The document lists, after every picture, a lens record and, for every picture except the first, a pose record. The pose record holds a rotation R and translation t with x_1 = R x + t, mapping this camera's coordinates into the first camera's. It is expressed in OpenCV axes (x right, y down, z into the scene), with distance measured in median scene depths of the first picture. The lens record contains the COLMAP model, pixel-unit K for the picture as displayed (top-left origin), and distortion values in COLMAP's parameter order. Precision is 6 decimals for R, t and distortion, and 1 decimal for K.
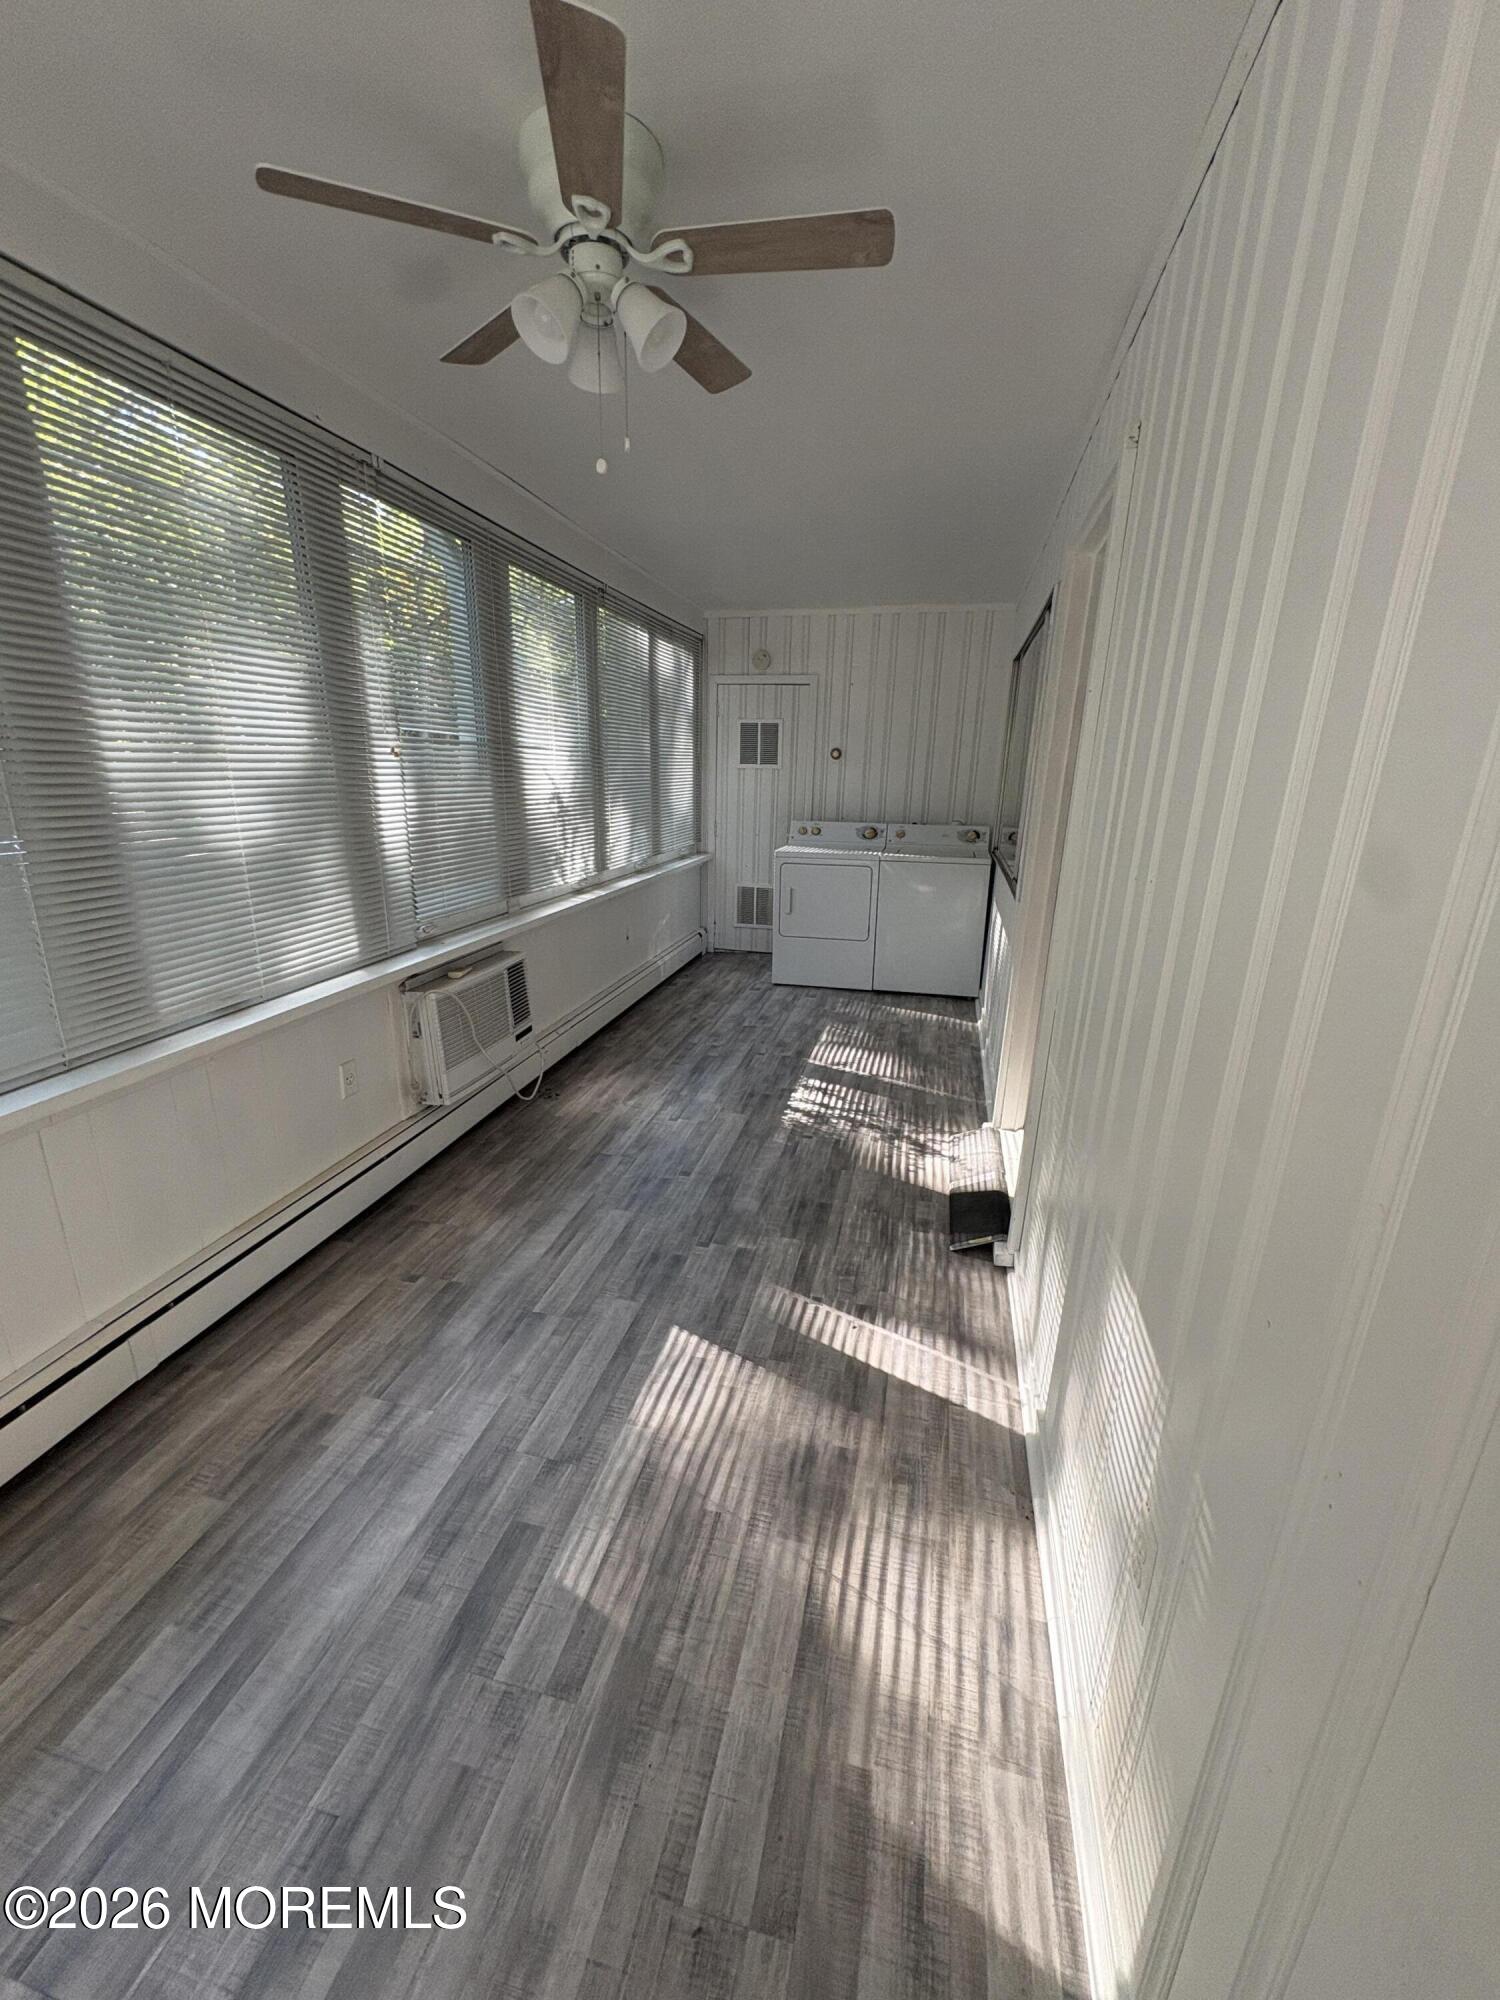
lens RADIAL K [[796.9, 0, 750.0], [0, 796.9, 1000.0], [0, 0, 1]] dist [-0.000355, 0.000084]
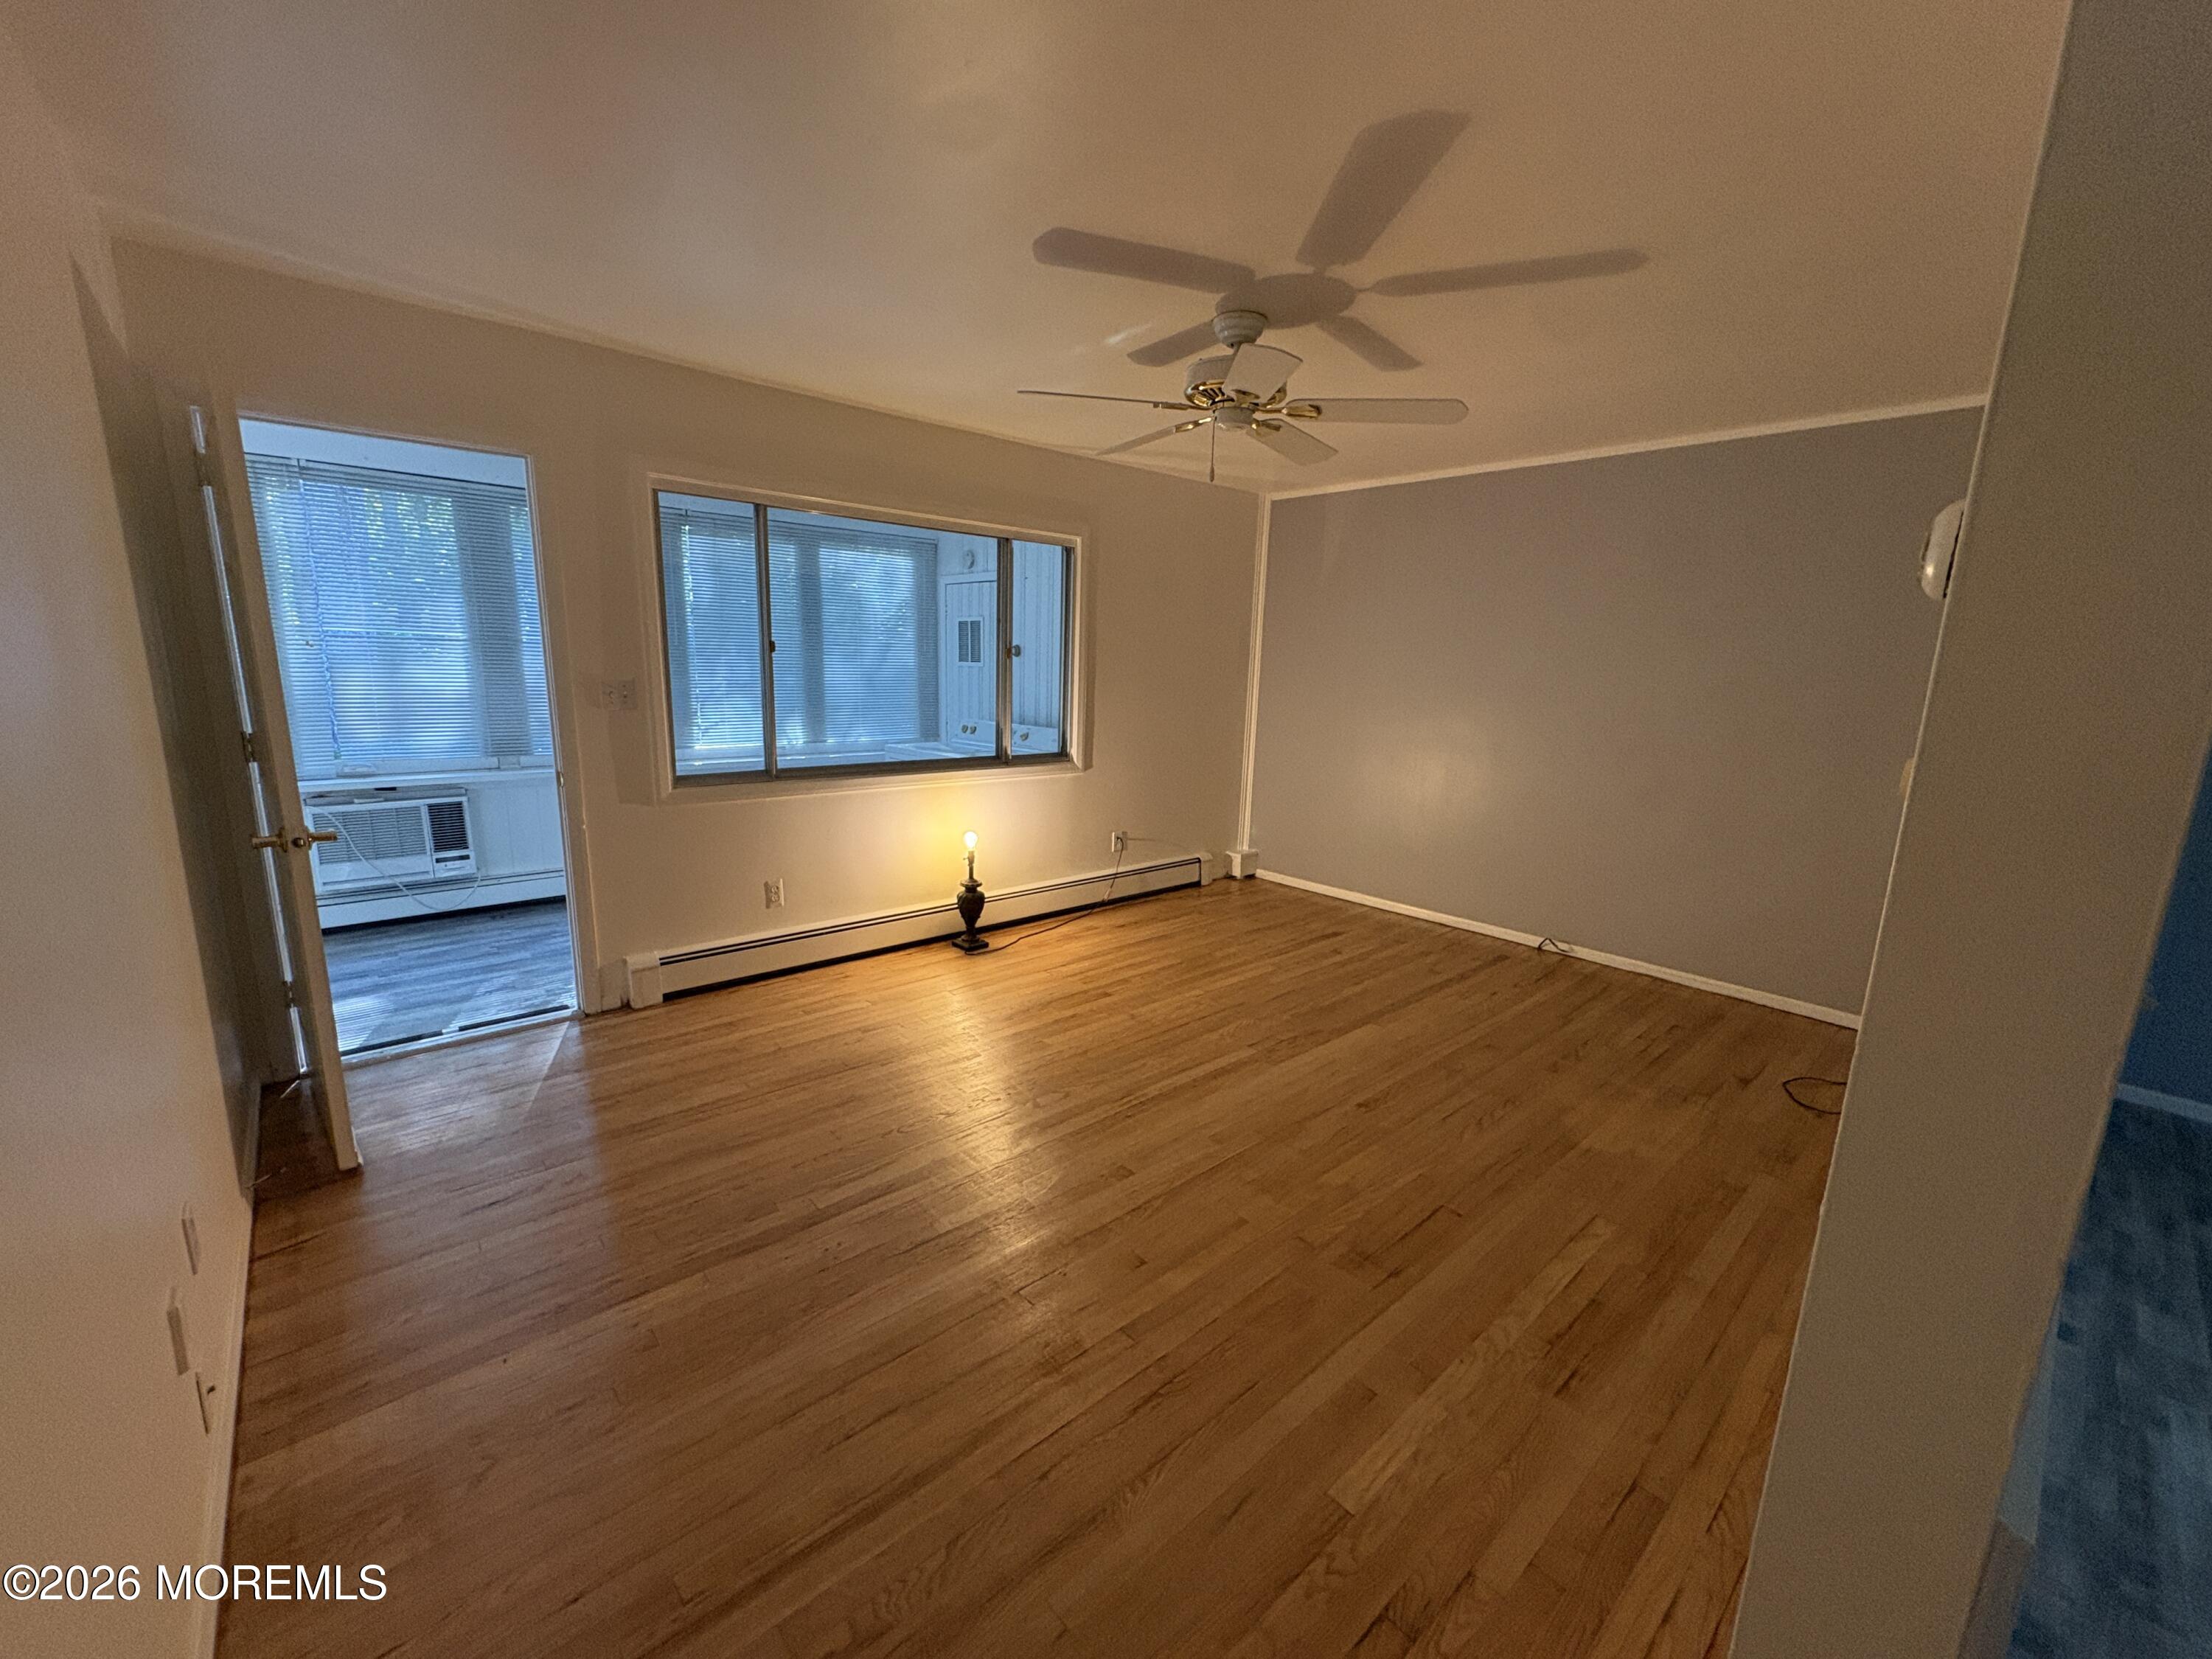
lens RADIAL K [[881.9, 0, 1106.0], [0, 881.9, 829.5], [0, 0, 1]] dist [0.001086, 0.000252]
pose [[0.820923, 0.106423, -0.561034, 1.346268], [-0.169011, 0.983743, -0.060696, -0.093776], [0.545454, 0.144648, 0.825564, 0.387349]]
